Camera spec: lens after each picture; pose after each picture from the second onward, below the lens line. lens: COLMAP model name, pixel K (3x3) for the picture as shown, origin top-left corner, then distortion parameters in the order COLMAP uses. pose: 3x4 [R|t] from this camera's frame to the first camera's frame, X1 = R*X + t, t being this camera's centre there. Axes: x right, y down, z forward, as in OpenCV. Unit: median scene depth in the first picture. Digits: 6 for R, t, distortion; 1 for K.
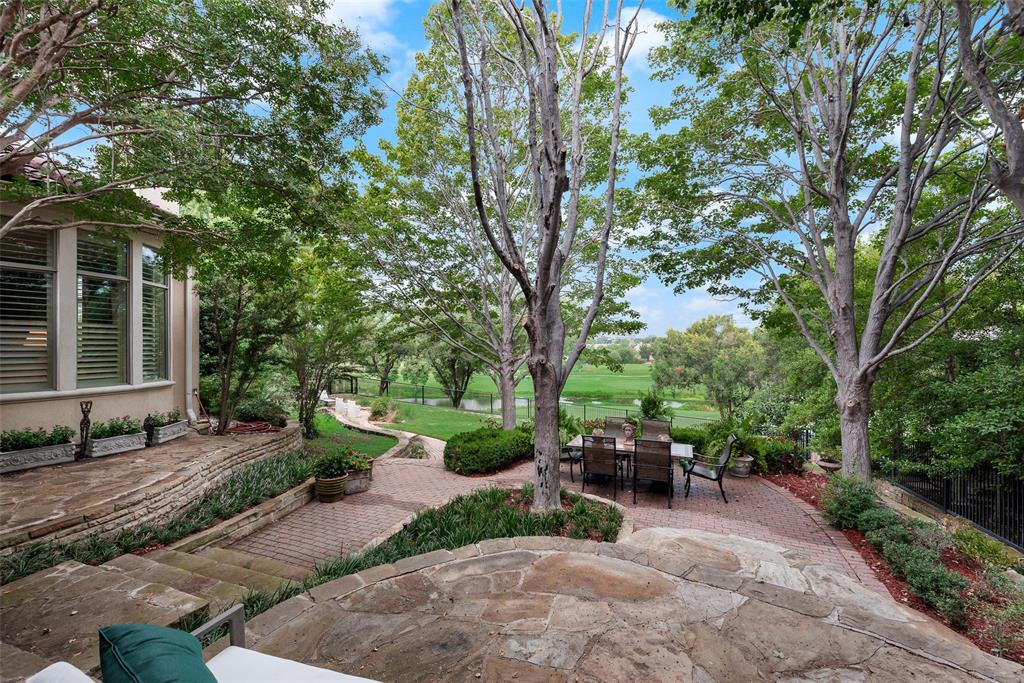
lens RADIAL K [[407.4, 0, 510.4], [0, 407.4, 345.9], [0, 0, 1]] dist [0.008854, 0.000015]
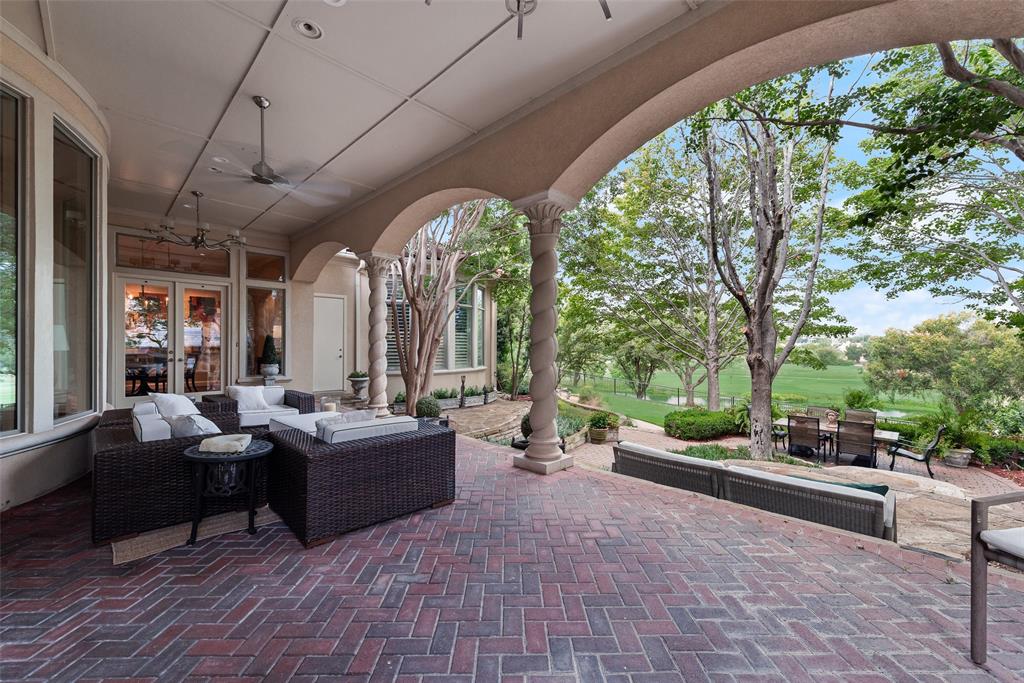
lens RADIAL K [[386.5, 0, 511.2], [0, 386.5, 351.6], [0, 0, 1]] dist [-0.001222, -0.000385]
pose [[0.917936, 0.009553, -0.396614, -0.108781], [-0.002402, 0.999826, 0.018523, -0.004251], [0.396722, -0.016051, 0.917798, -0.354879]]
